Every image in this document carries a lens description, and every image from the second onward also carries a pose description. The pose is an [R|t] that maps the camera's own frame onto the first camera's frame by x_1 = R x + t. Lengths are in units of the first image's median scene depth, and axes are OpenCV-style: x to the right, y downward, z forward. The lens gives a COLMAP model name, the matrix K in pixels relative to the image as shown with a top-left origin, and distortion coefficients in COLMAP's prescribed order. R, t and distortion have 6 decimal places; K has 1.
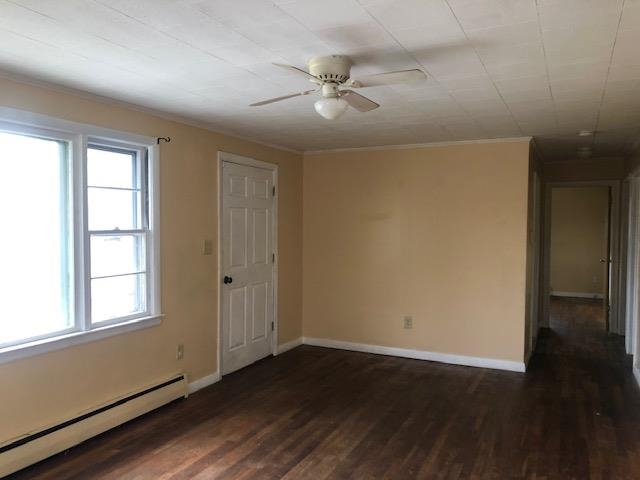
lens RADIAL K [[511.5, 0, 320.0], [0, 511.5, 240.0], [0, 0, 1]] dist [0.012347, -0.103457]
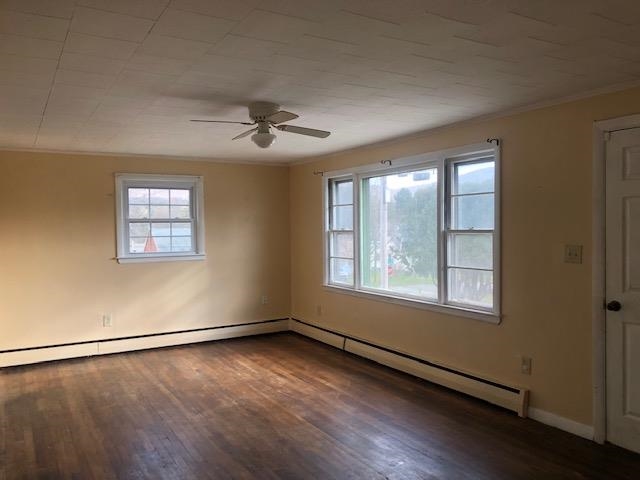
lens RADIAL K [[511.5, 0, 320.0], [0, 511.5, 240.0], [0, 0, 1]] dist [0.012347, -0.103457]
pose [[-0.568849, 0.025164, -0.822057, 0.719008], [-0.016365, 0.998988, 0.041904, -0.037540], [0.822279, 0.037290, -0.567861, 1.293272]]
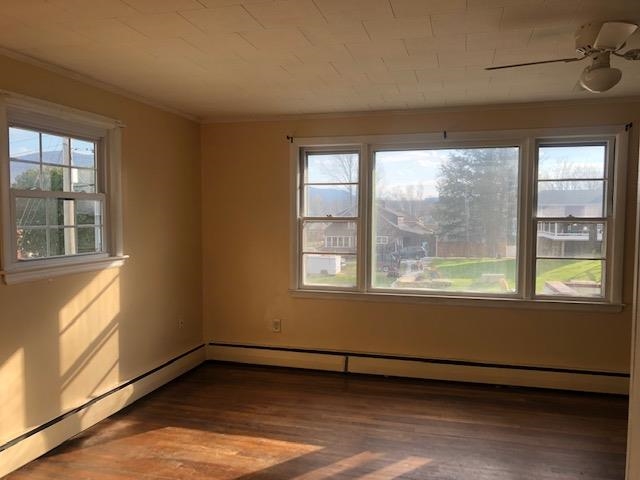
lens RADIAL K [[526.5, 0, 320.0], [0, 526.5, 240.0], [0, 0, 1]] dist [0.014022, -0.000034]
pose [[0.162592, 0.050492, -0.985401, 0.607353], [-0.032805, 0.998414, 0.045746, -0.005140], [0.986148, 0.024889, 0.163991, 0.257911]]
